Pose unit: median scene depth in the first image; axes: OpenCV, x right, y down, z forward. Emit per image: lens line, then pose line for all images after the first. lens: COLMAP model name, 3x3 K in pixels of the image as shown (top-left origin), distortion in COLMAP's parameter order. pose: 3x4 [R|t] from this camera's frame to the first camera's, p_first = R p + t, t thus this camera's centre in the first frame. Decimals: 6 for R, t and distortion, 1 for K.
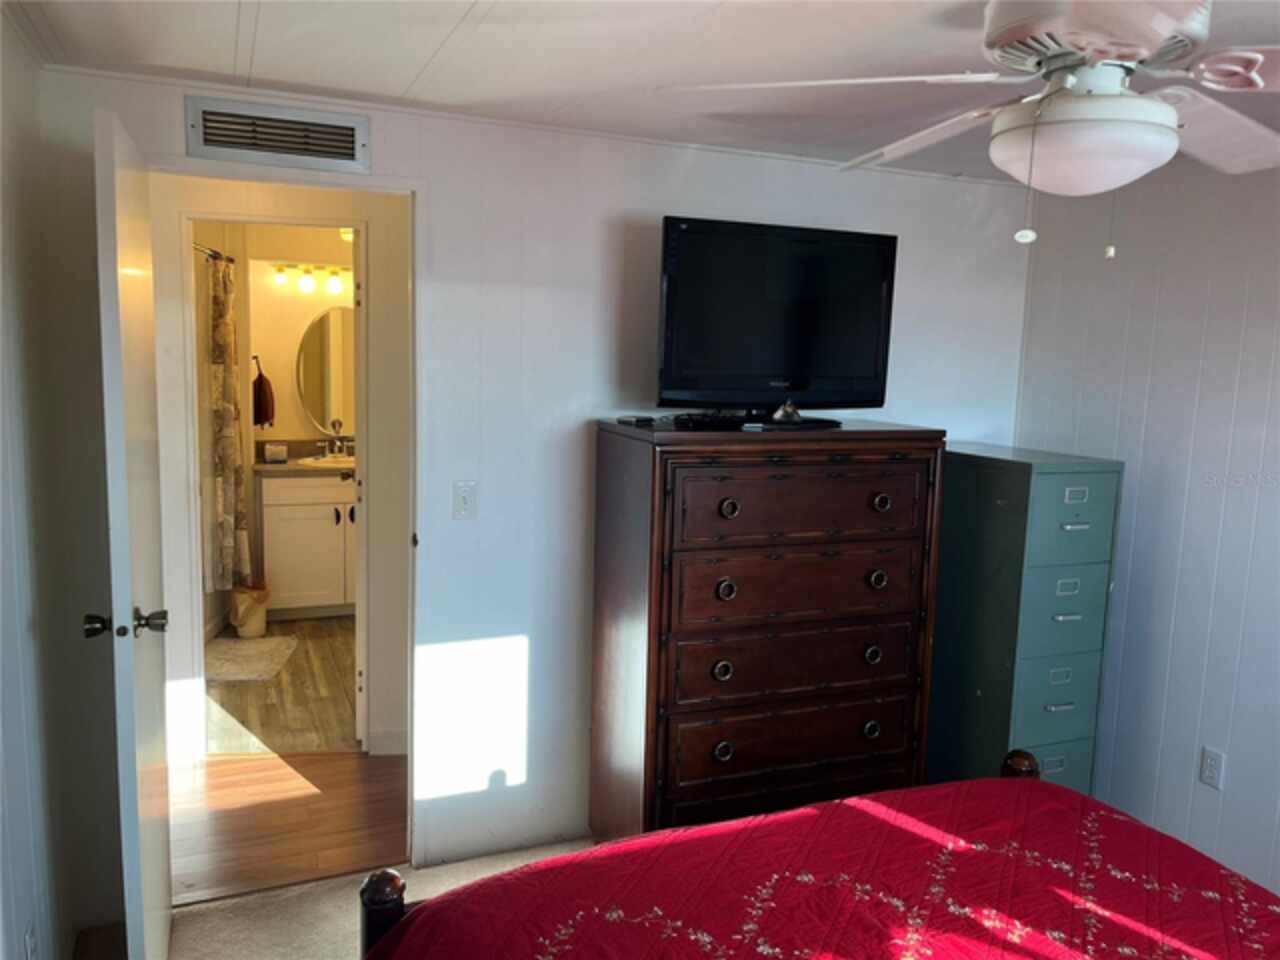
lens RADIAL K [[971.4, 0, 646.3], [0, 971.4, 474.9], [0, 0, 1]] dist [0.069181, -0.092727]
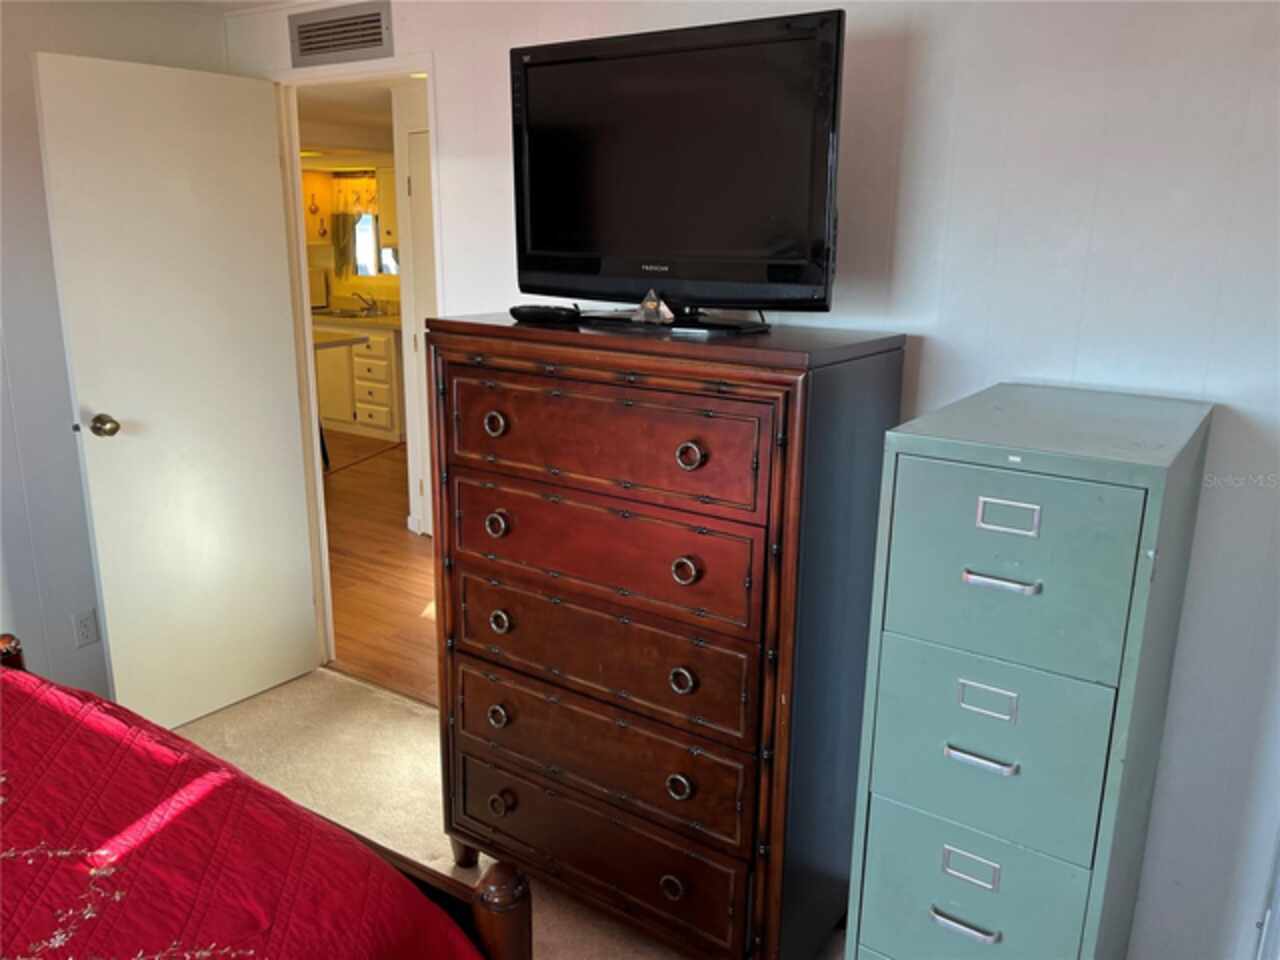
lens RADIAL K [[971.4, 0, 651.4], [0, 971.4, 476.7], [0, 0, 1]] dist [0.069181, -0.092727]
pose [[0.540775, 0.184115, -0.820771, 0.852698], [-0.105123, 0.982894, 0.151221, -0.059613], [0.834573, 0.004506, 0.550879, 0.702514]]
